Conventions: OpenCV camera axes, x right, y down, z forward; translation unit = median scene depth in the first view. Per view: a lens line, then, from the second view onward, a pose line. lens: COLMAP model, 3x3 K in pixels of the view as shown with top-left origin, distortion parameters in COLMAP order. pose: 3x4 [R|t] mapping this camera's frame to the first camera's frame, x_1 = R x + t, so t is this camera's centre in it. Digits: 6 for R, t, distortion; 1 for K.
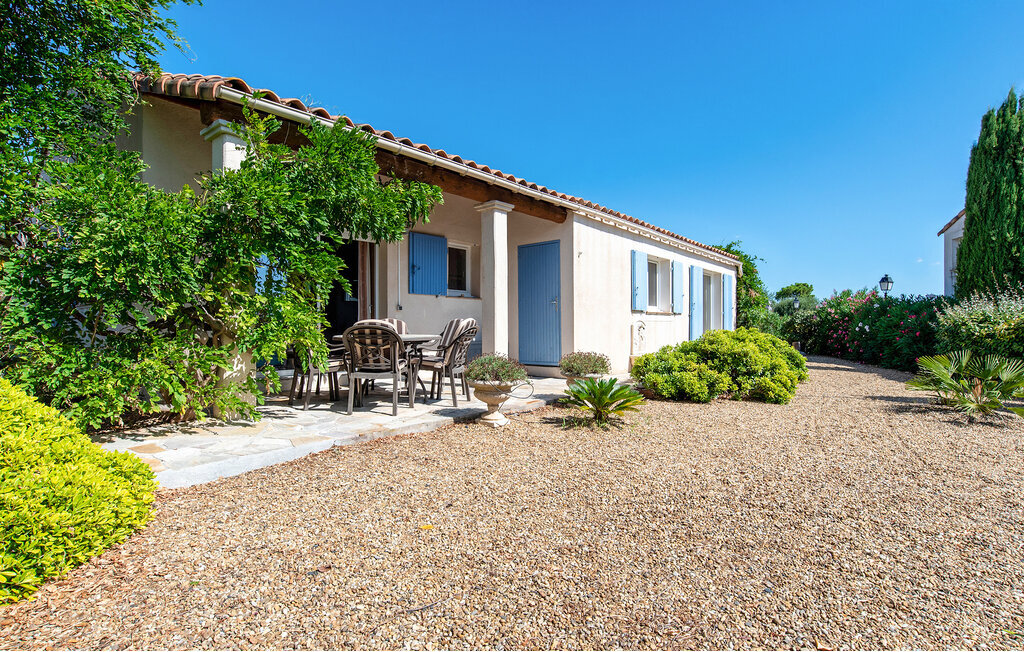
lens RADIAL K [[547.3, 0, 512.0], [0, 547.3, 326.0], [0, 0, 1]] dist [0.000520, 0.000815]
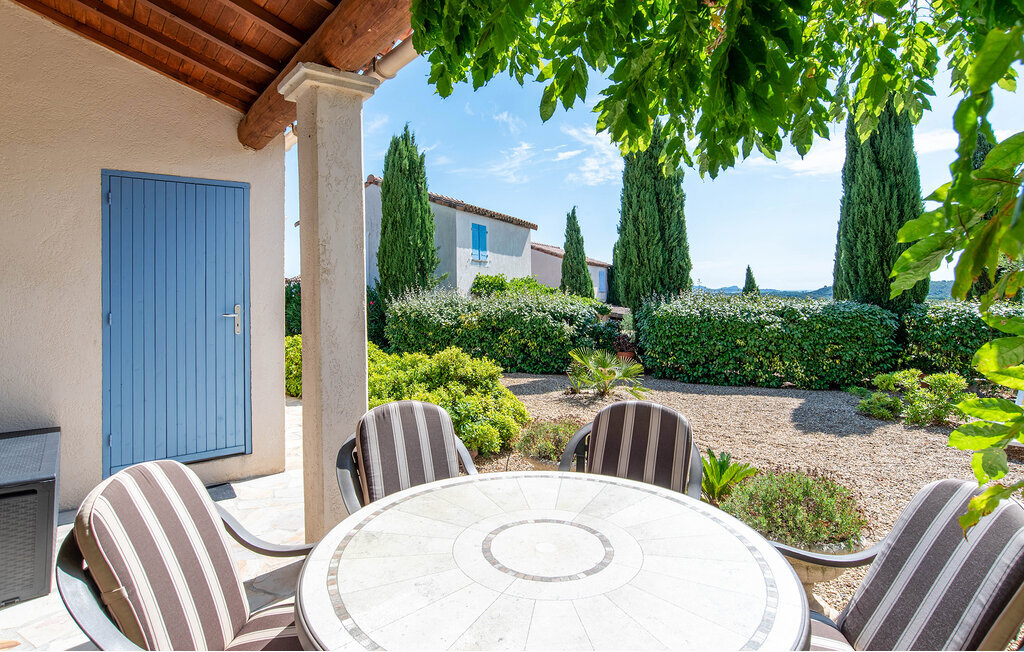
lens RADIAL K [[531.5, 0, 520.4], [0, 531.5, 287.1], [0, 0, 1]] dist [-0.003656, -0.000304]
pose [[0.182069, 0.009673, 0.983238, -0.269497], [0.001142, 0.999949, -0.010049, -0.053534], [-0.983285, 0.002952, 0.182049, 0.588753]]
